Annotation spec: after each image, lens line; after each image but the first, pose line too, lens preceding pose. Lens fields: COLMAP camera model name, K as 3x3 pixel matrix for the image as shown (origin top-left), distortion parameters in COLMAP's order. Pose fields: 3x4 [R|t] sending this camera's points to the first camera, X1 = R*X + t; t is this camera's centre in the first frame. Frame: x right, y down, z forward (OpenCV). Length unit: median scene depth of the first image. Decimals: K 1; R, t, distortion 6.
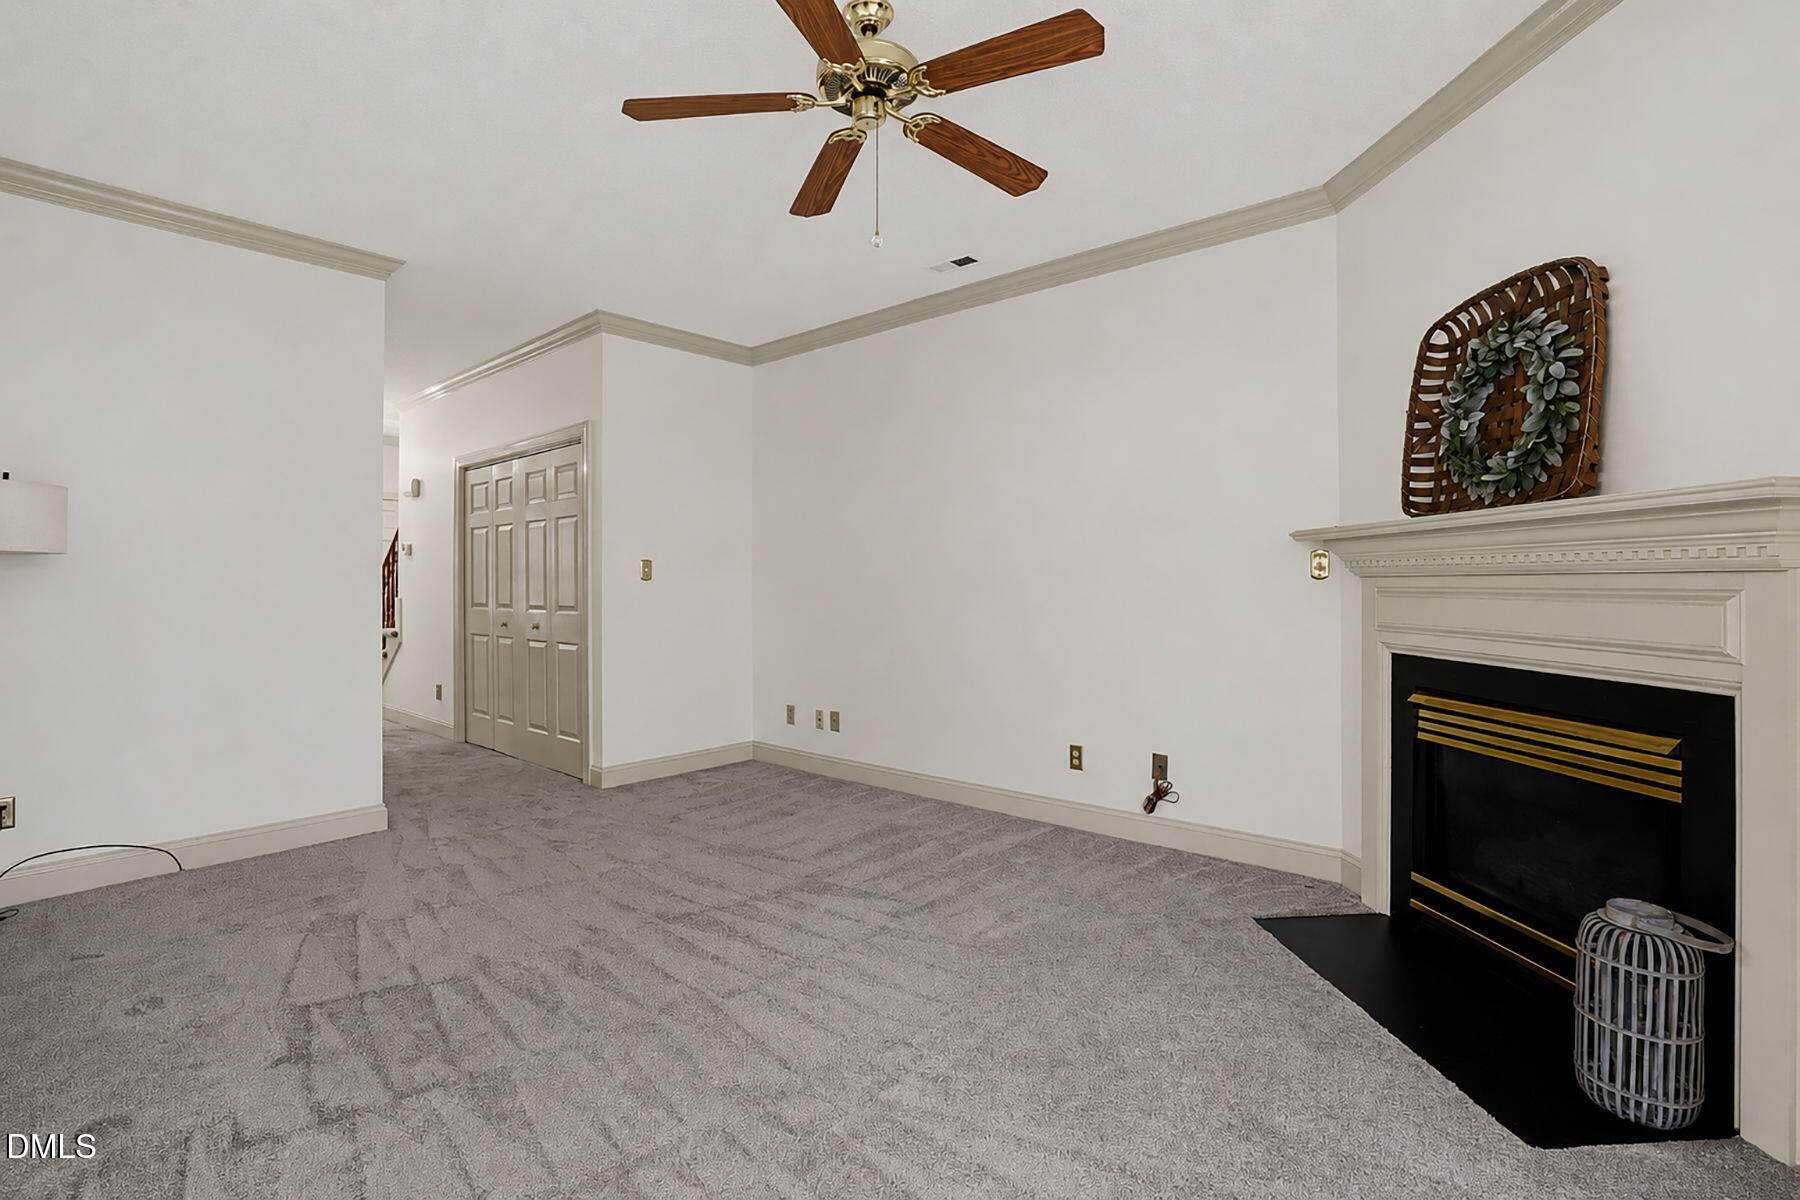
lens RADIAL K [[870.0, 0, 915.7], [0, 870.0, 591.8], [0, 0, 1]] dist [-0.005644, 0.000348]
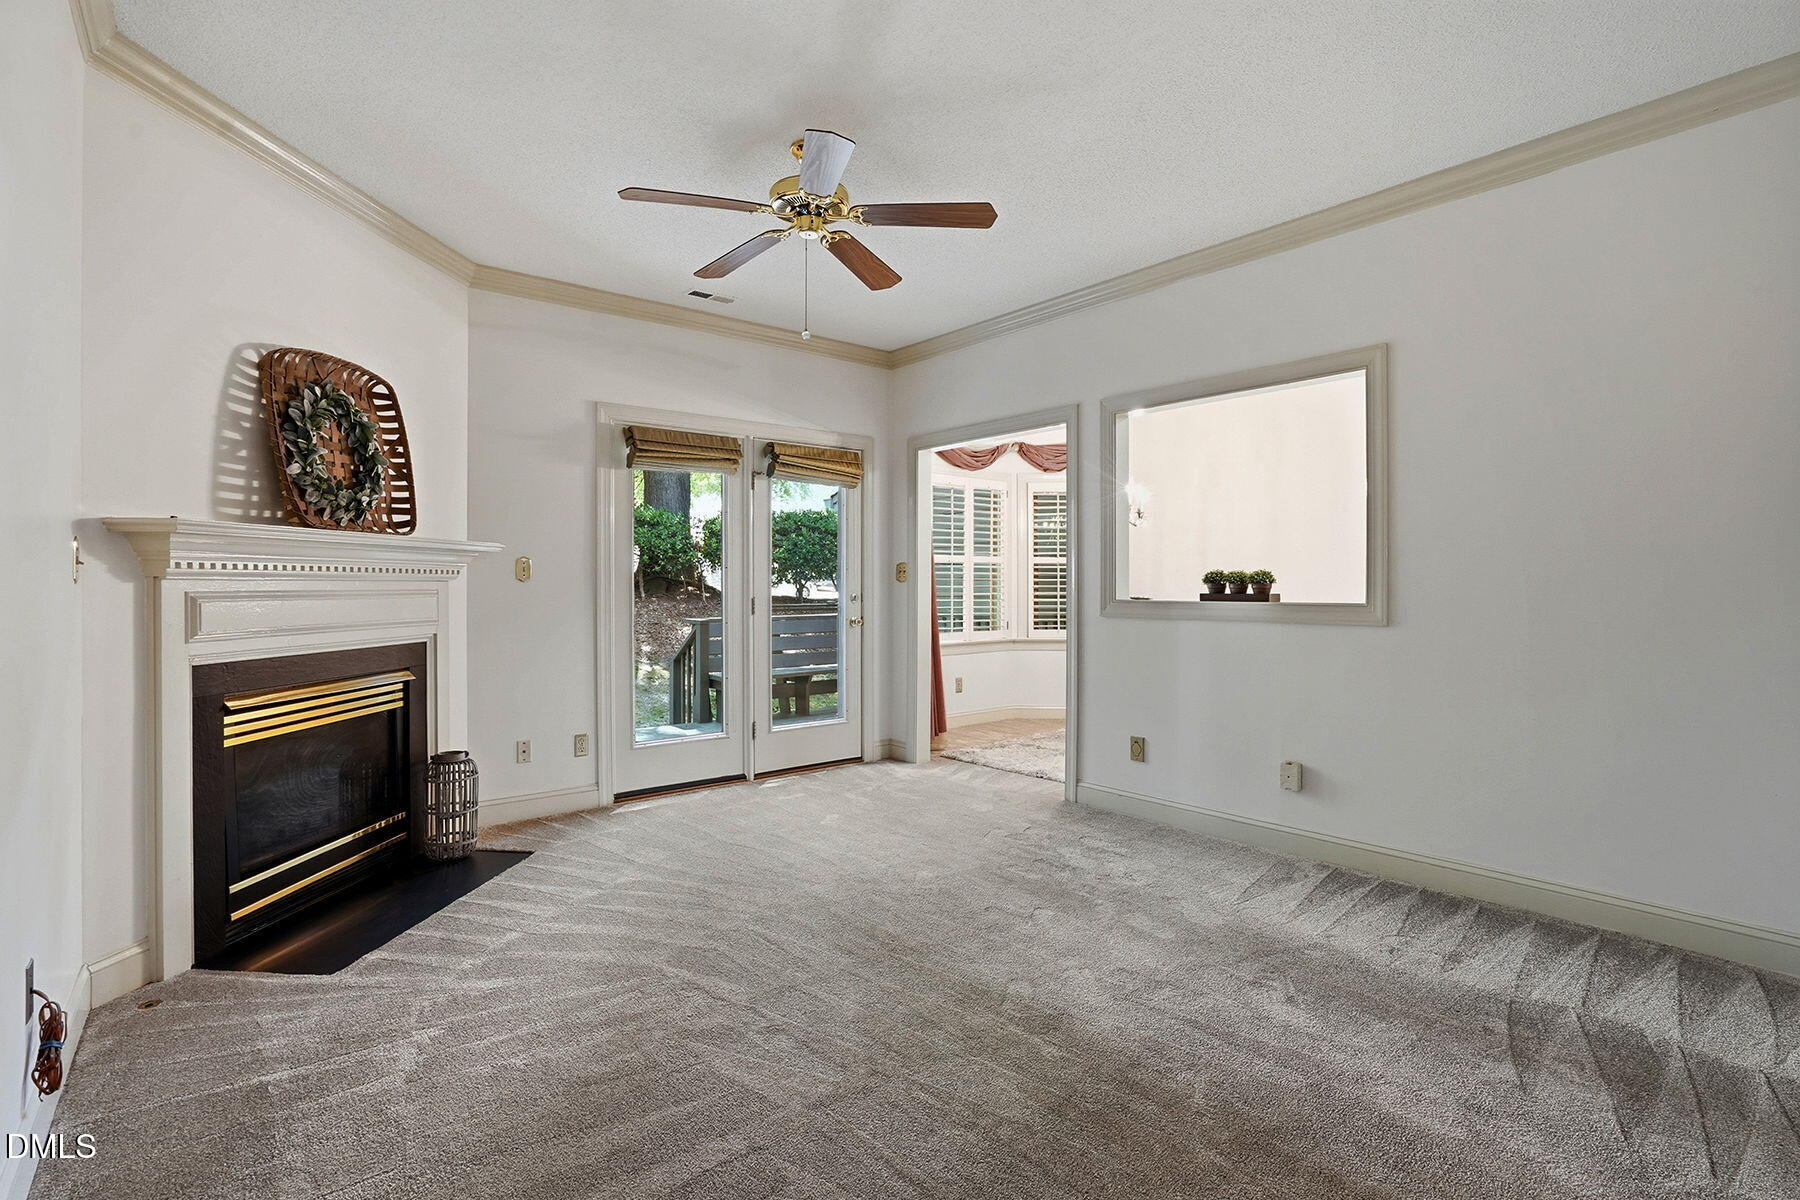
lens RADIAL K [[870.0, 0, 911.1], [0, 870.0, 588.9], [0, 0, 1]] dist [-0.005644, 0.000348]
pose [[-0.988748, 0.003550, 0.149547, -0.317257], [0.005171, 0.999932, 0.010447, -0.013787], [-0.149500, 0.011102, -0.988699, 1.800767]]
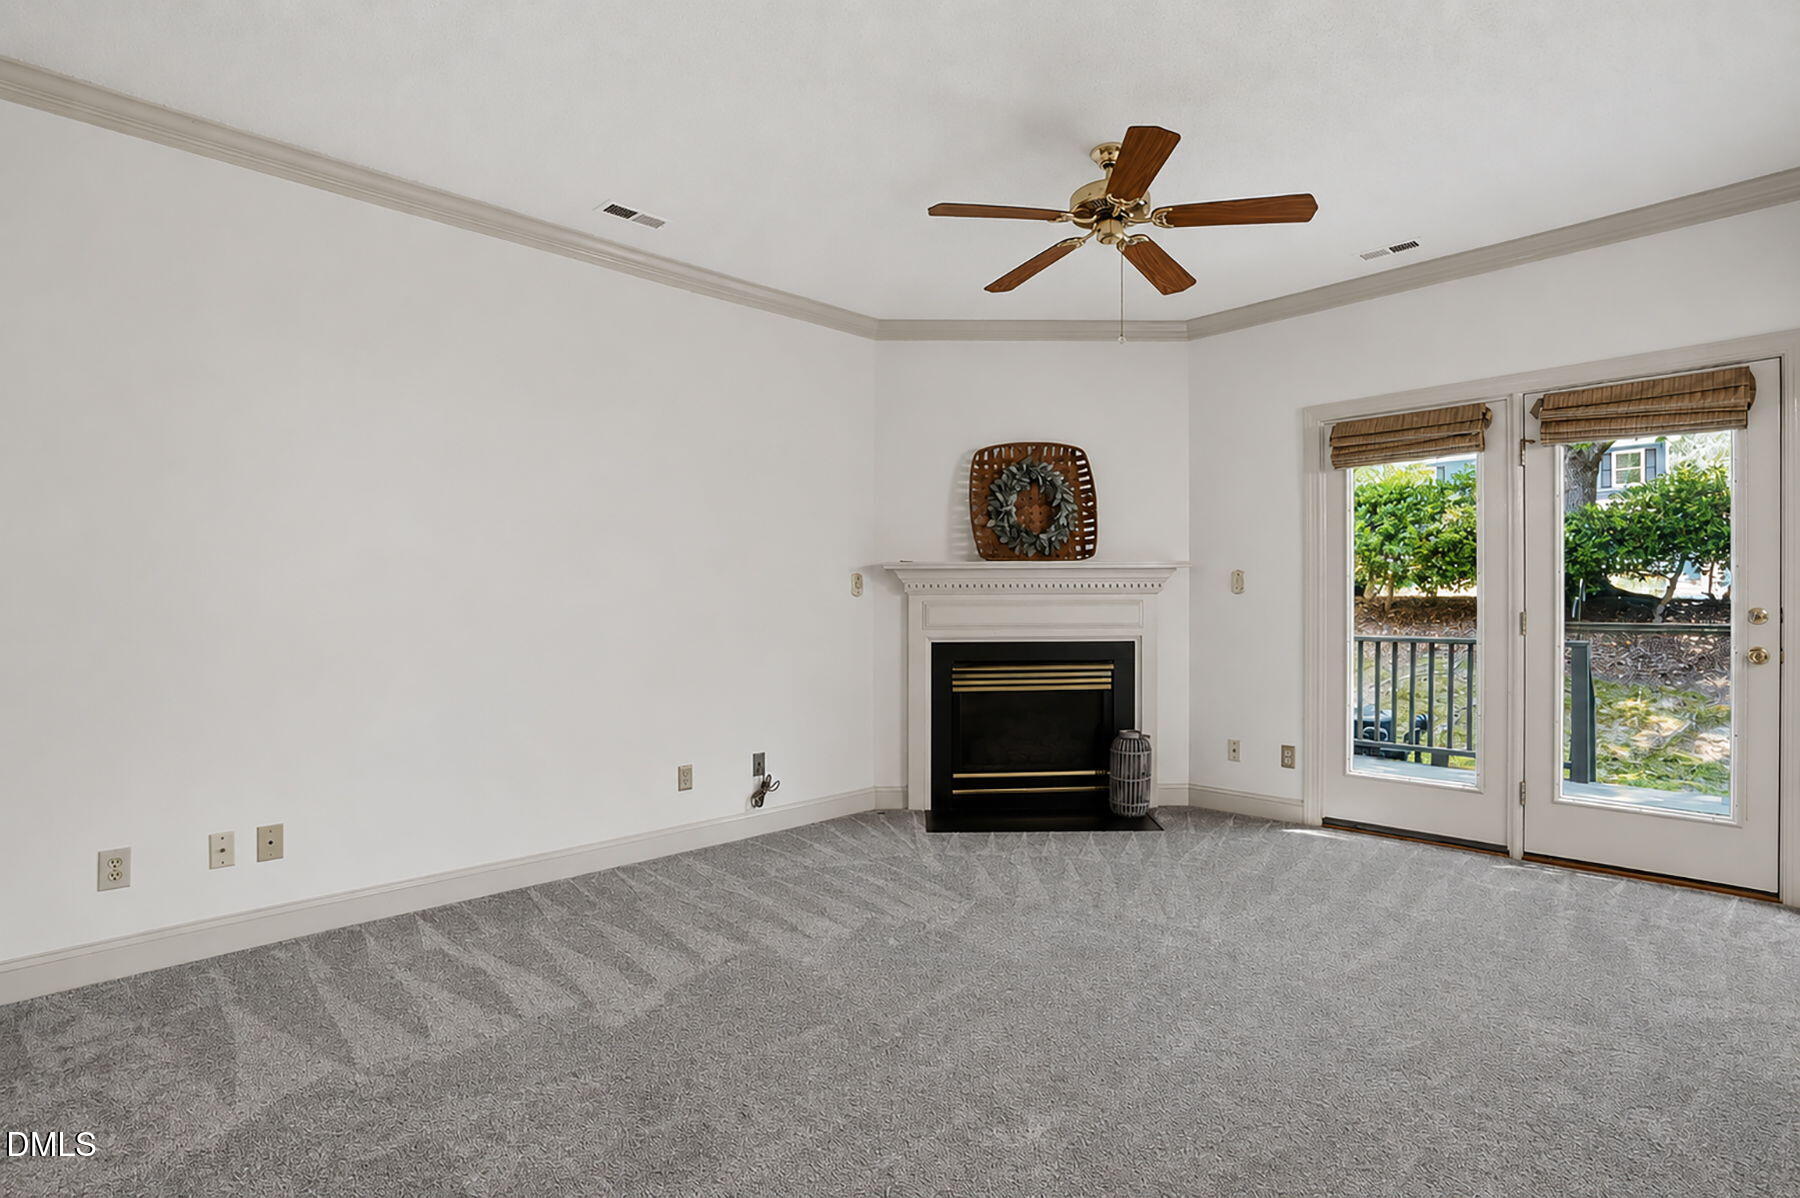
lens RADIAL K [[889.7, 0, 913.6], [0, 889.7, 603.7], [0, 0, 1]] dist [-0.011425, 0.000005]
pose [[0.064861, -0.000083, 0.997894, -1.094866], [0.010679, 0.999943, -0.000611, -0.000410], [-0.997837, 0.010696, 0.064858, 0.945398]]
